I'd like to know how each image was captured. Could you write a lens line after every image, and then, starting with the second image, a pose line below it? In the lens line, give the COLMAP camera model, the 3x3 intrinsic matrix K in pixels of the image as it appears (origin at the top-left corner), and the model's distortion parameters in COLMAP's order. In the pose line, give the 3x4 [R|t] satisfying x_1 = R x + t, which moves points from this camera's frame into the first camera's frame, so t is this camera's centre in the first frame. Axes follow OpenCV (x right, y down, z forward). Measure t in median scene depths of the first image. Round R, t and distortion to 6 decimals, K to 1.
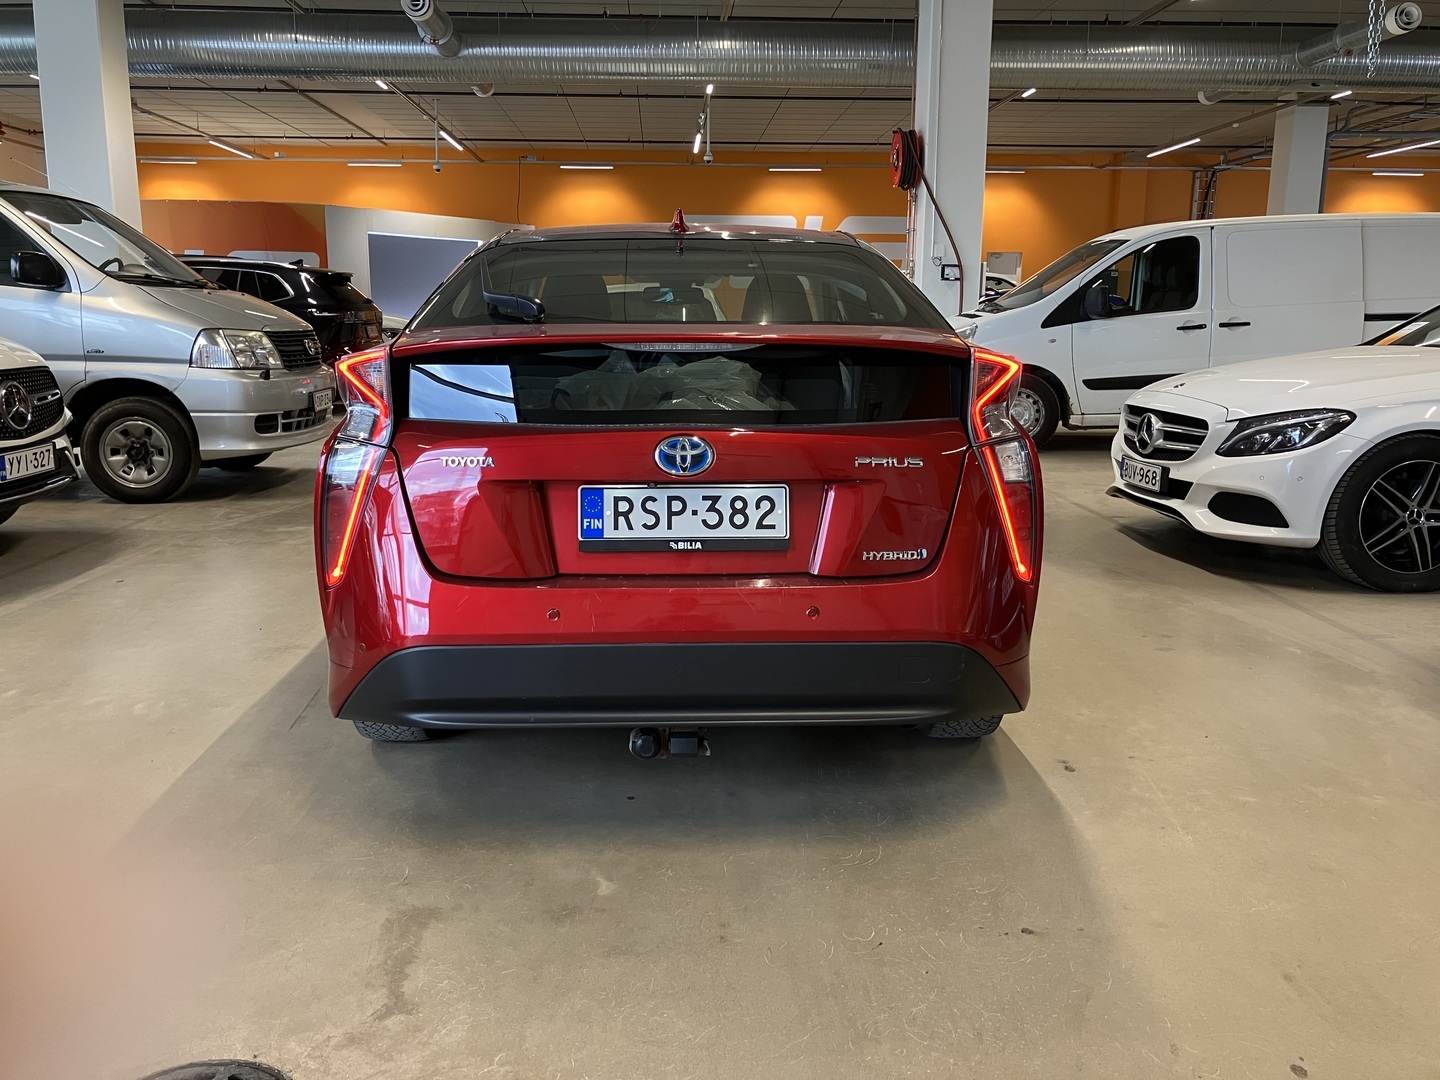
lens RADIAL K [[1189.7, 0, 720.1], [0, 1189.7, 522.8], [0, 0, 1]] dist [0.028465, -0.008562]
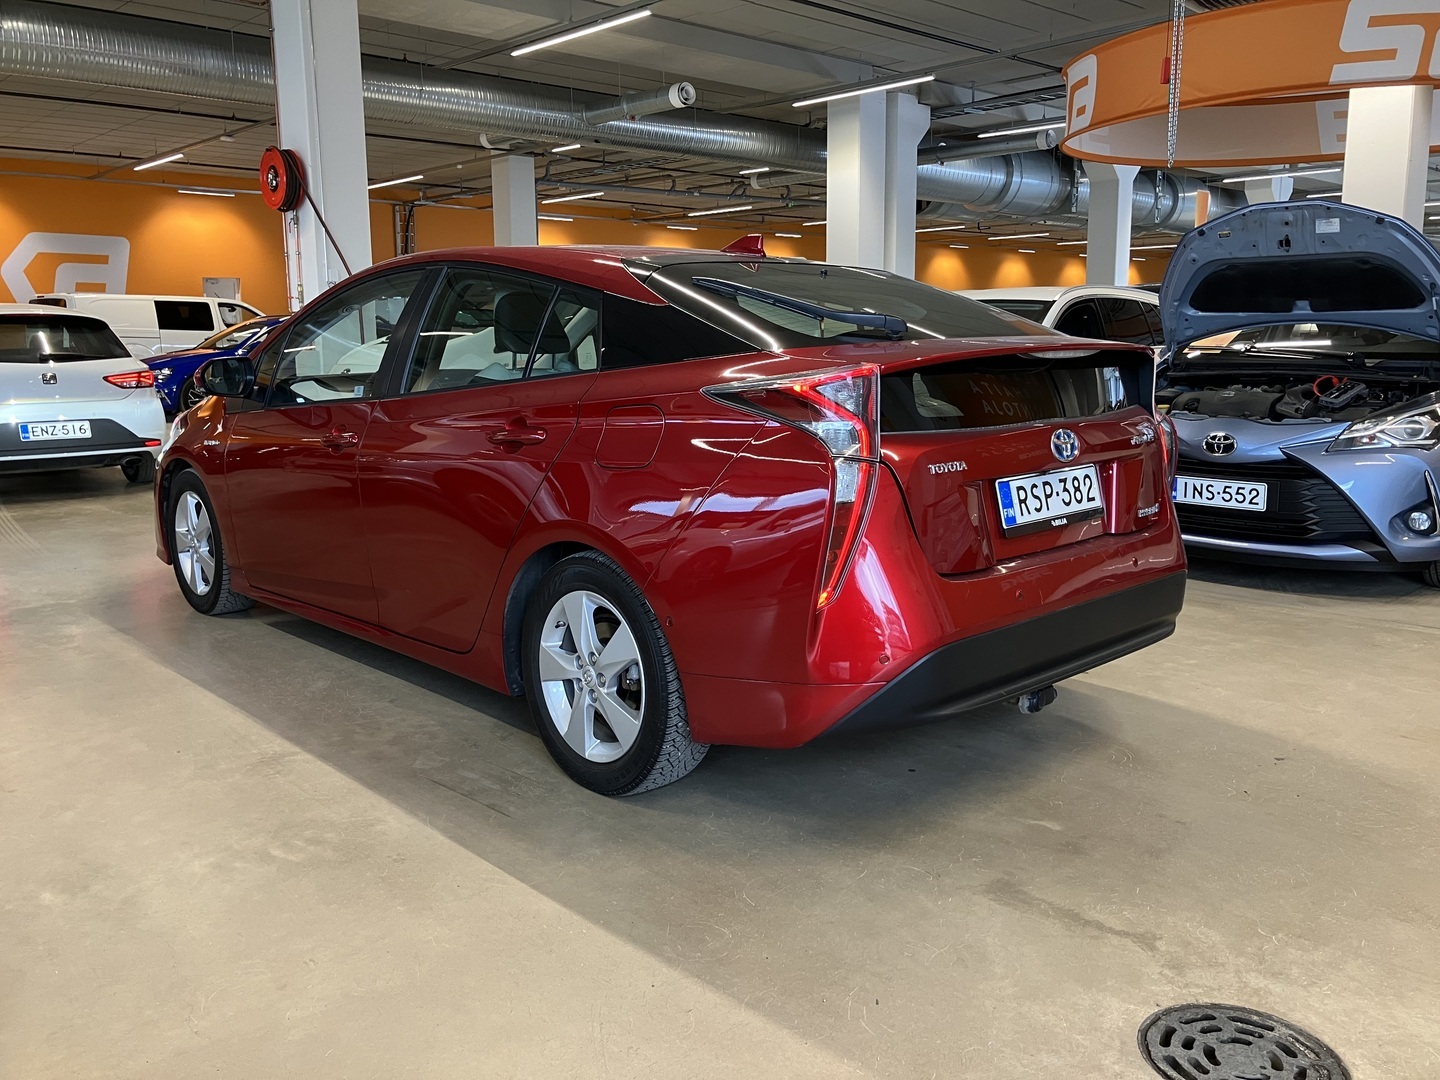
lens RADIAL K [[1178.1, 0, 720.0], [0, 1178.1, 540.0], [0, 0, 1]] dist [0.024599, -0.011936]
pose [[0.756282, -0.128207, 0.641561, -1.033600], [0.132610, 0.990296, 0.041575, -0.056315], [-0.640665, 0.053635, 0.765945, 0.316946]]
